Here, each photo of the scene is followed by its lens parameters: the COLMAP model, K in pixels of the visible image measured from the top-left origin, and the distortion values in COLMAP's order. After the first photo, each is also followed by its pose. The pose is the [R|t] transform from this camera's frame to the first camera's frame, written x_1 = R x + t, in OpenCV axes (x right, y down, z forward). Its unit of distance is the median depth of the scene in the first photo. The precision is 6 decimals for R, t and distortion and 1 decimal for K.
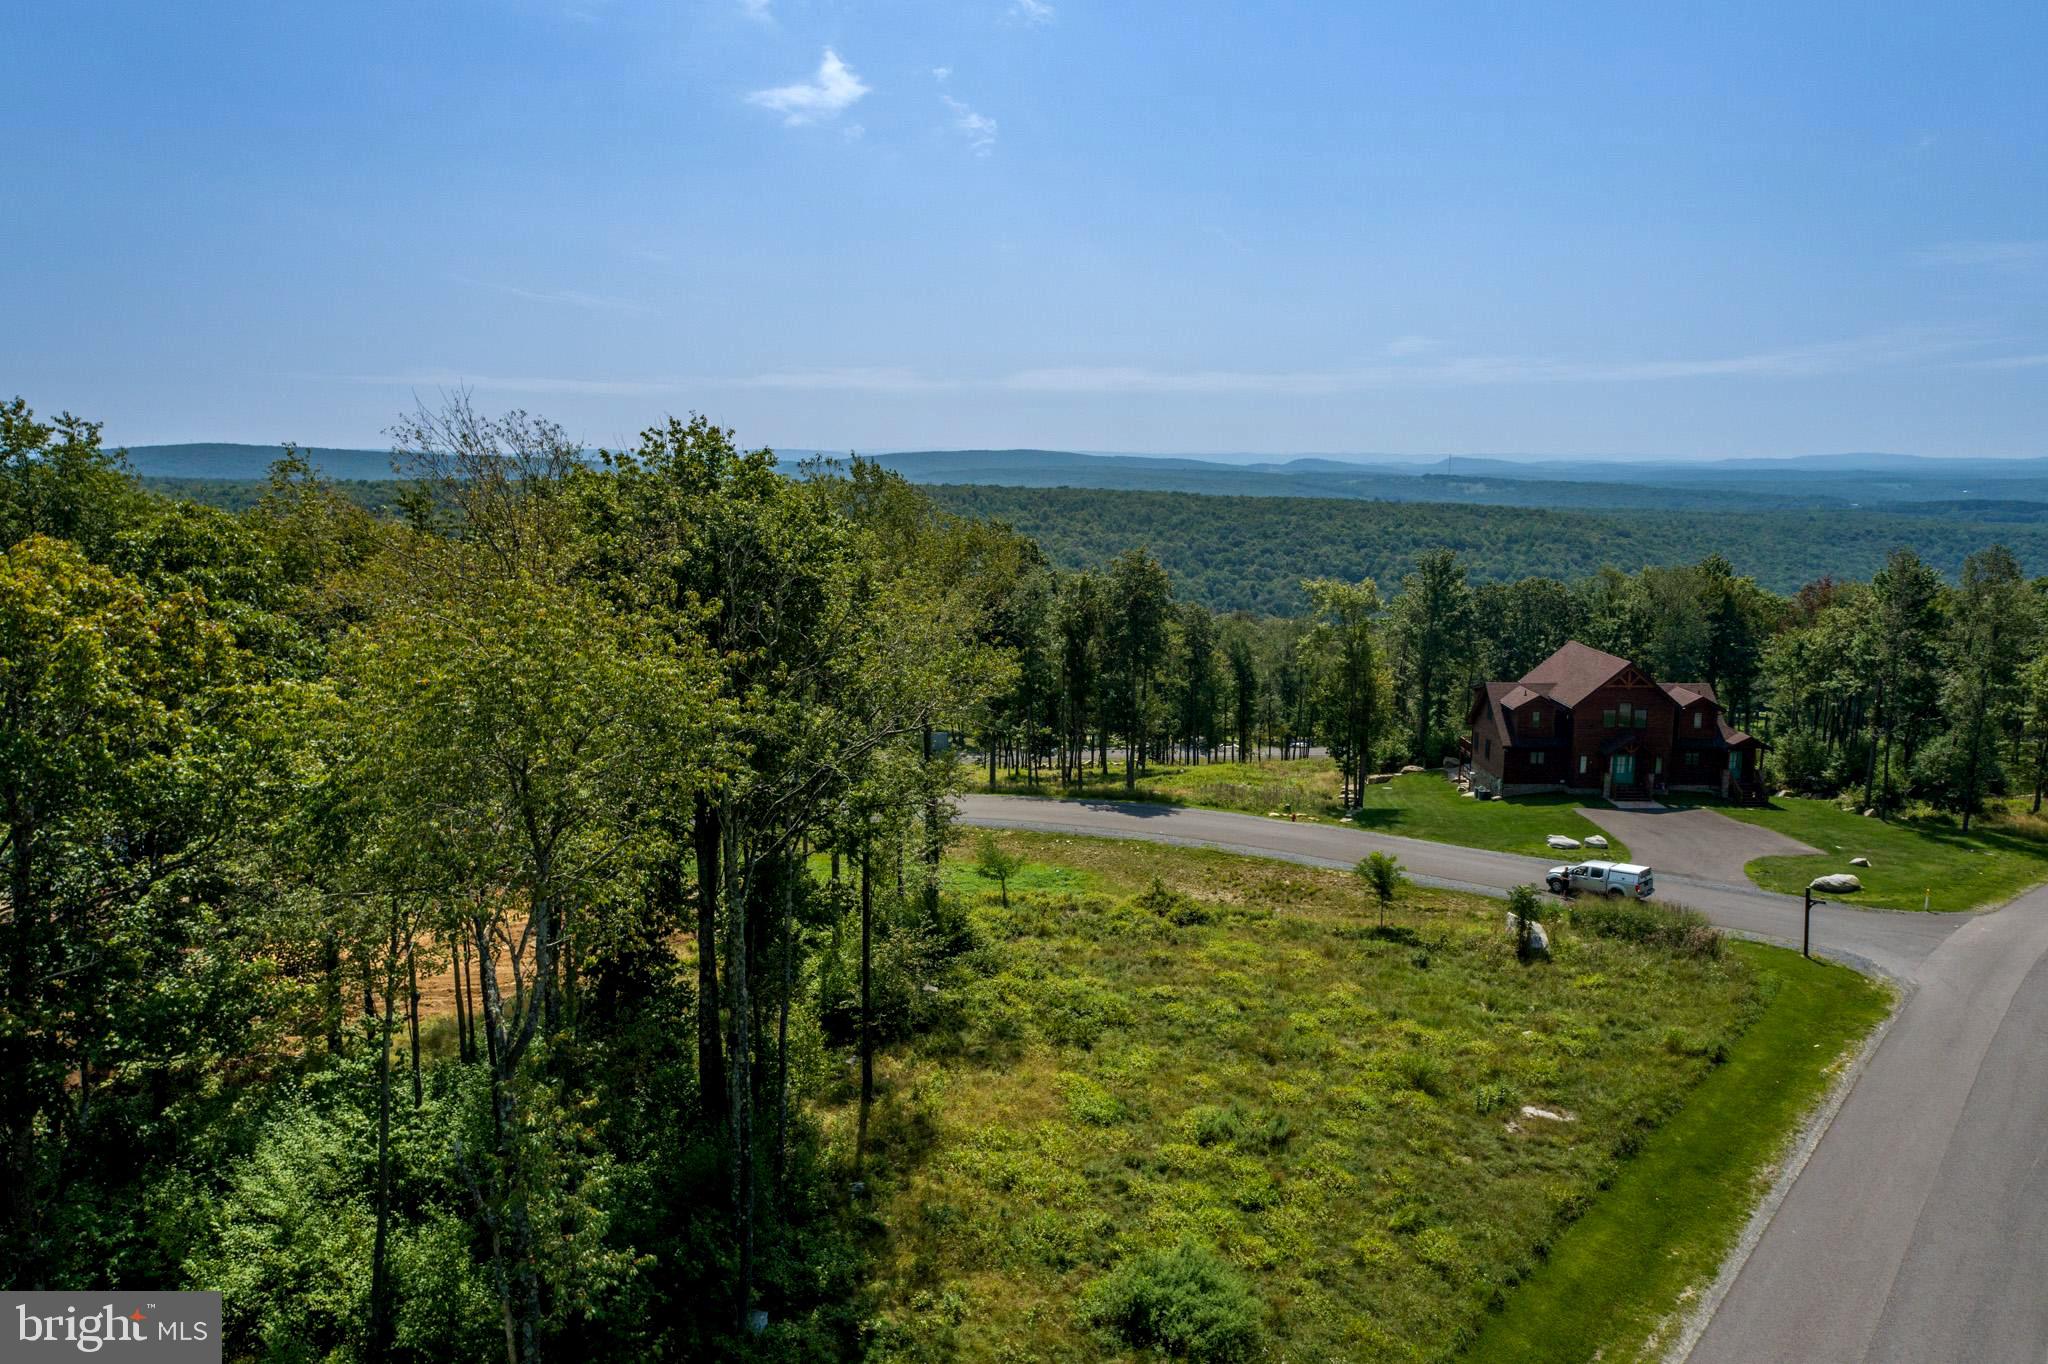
lens RADIAL K [[1386.3, 0, 1025.8], [0, 1386.3, 679.2], [0, 0, 1]] dist [-0.006176, 0.016527]
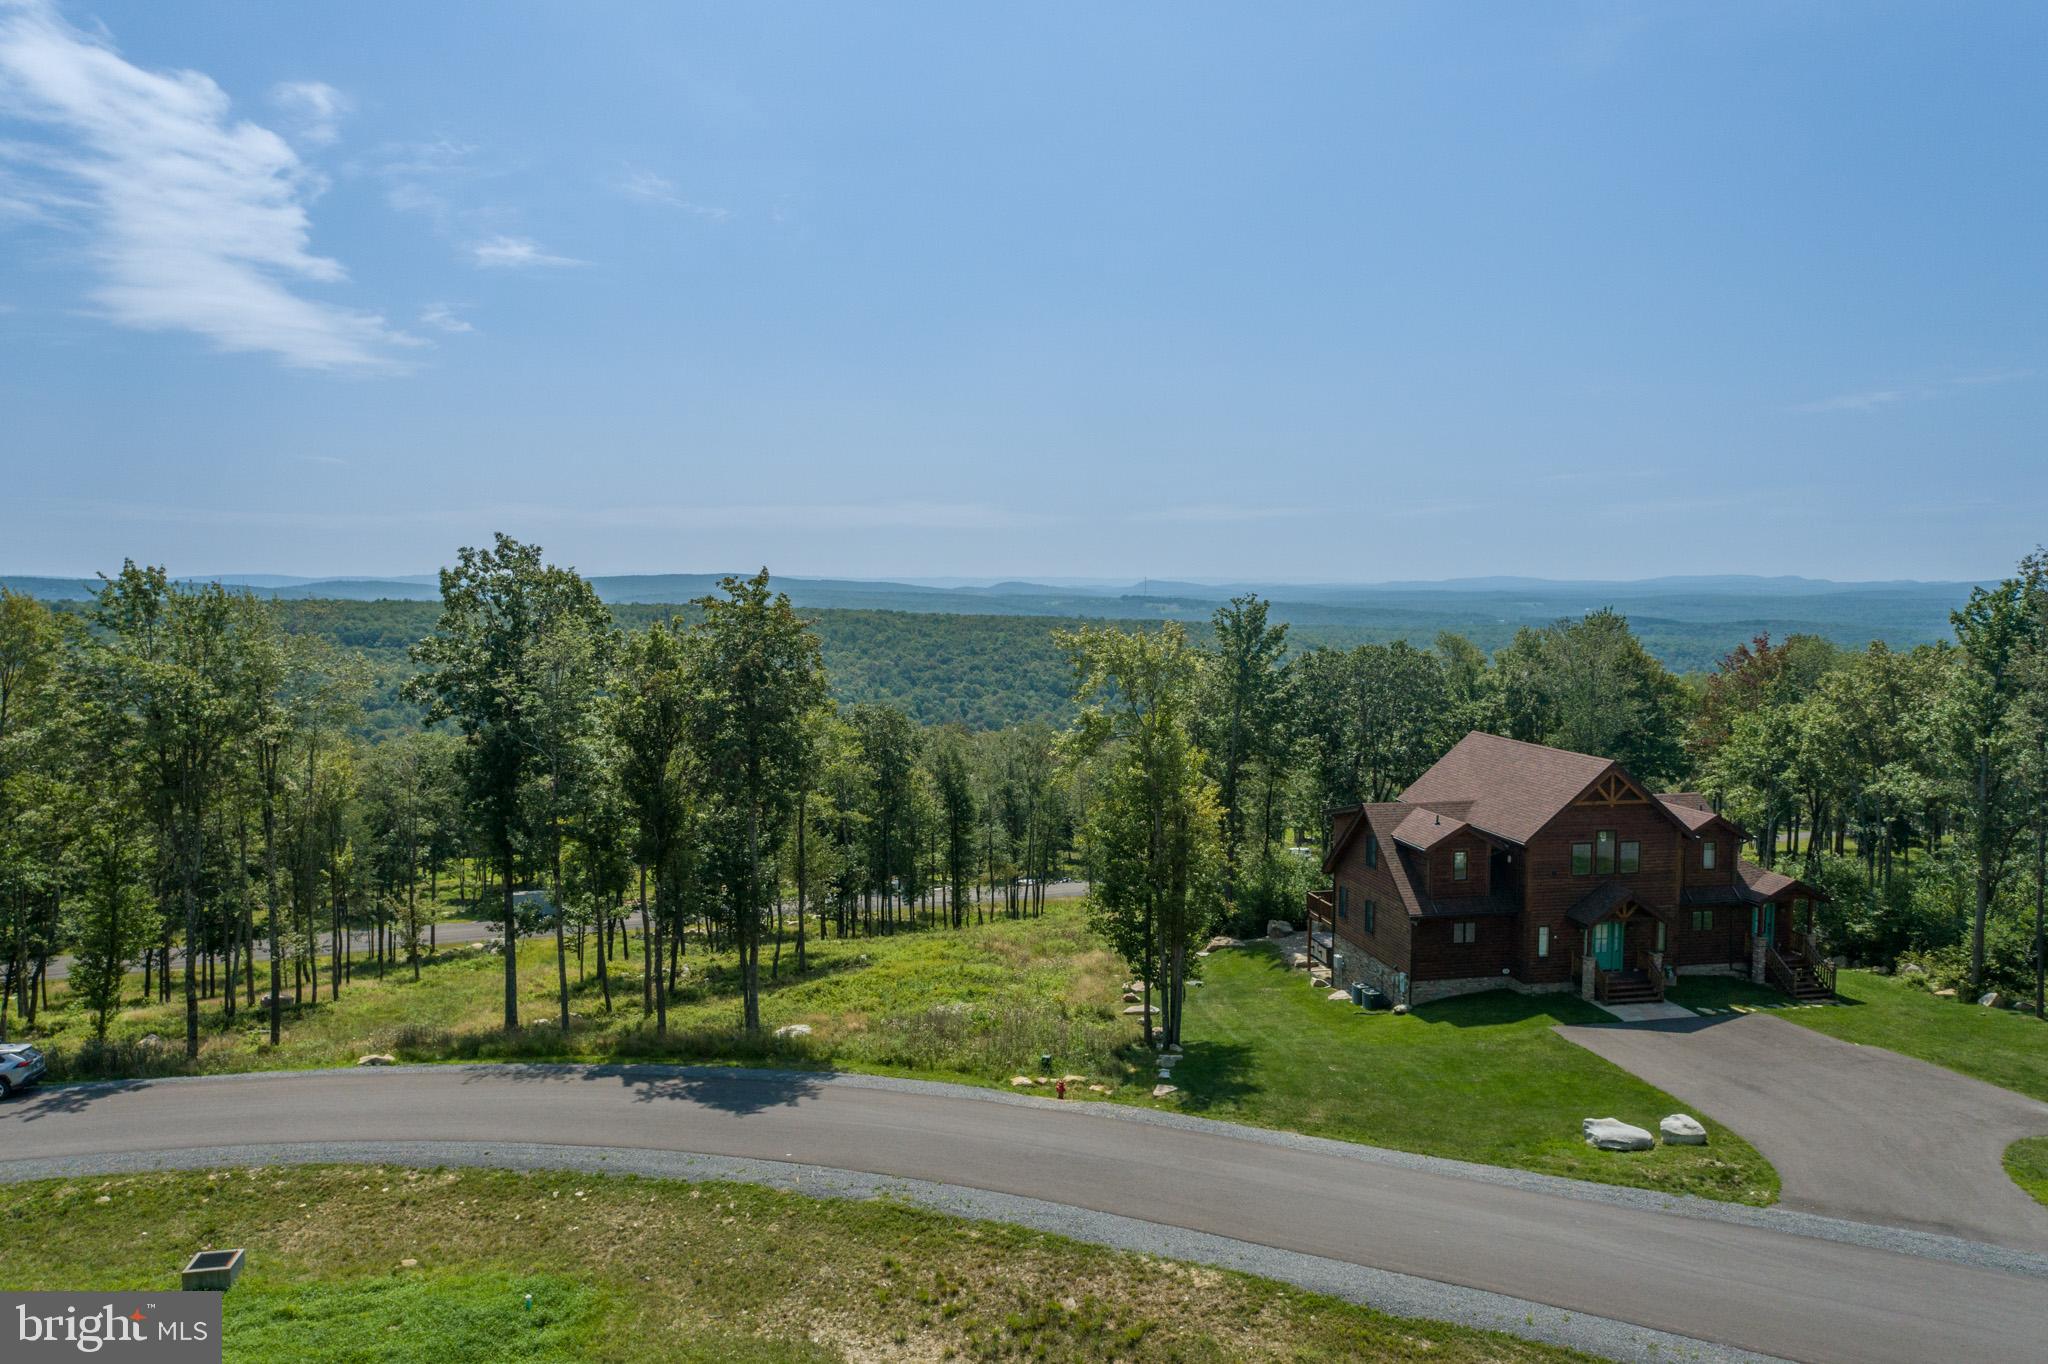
lens RADIAL K [[1385.5, 0, 1025.9], [0, 1385.5, 681.9], [0, 0, 1]] dist [-0.005277, 0.014857]
pose [[0.978211, -0.017268, 0.206896, 0.075148], [0.035125, 0.995934, -0.082952, -0.005643], [-0.204622, 0.088412, 0.974840, 0.472730]]
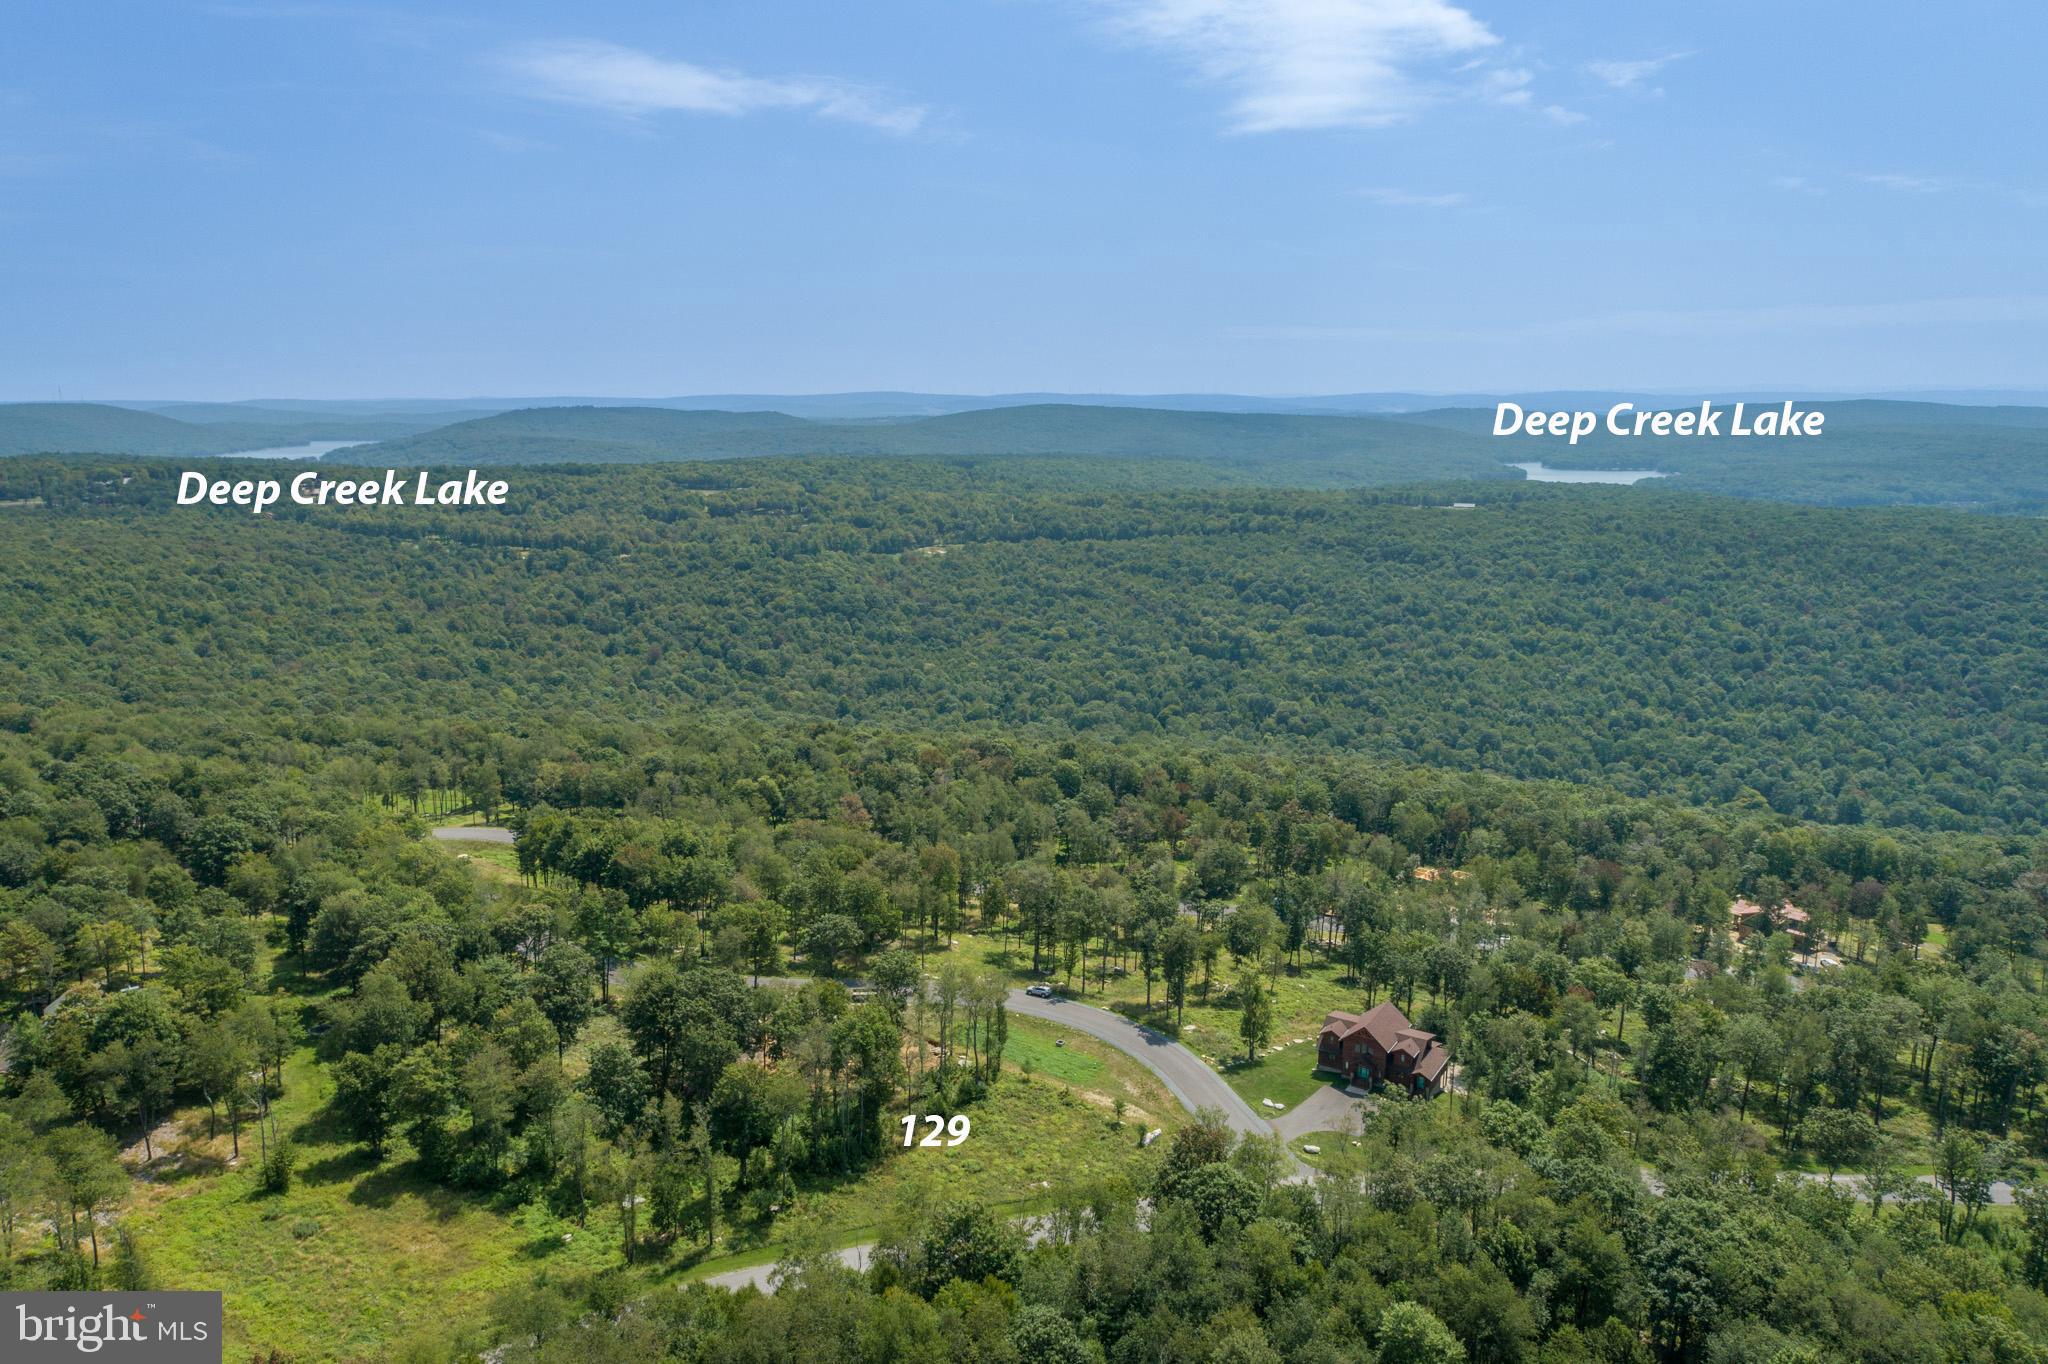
lens RADIAL K [[1386.3, 0, 1025.8], [0, 1386.3, 679.2], [0, 0, 1]] dist [-0.006176, 0.016527]
pose [[0.852322, 0.102073, -0.512960, 1.034477], [-0.079422, 0.994656, 0.065959, -0.655456], [0.516951, -0.015478, 0.855875, -1.147197]]
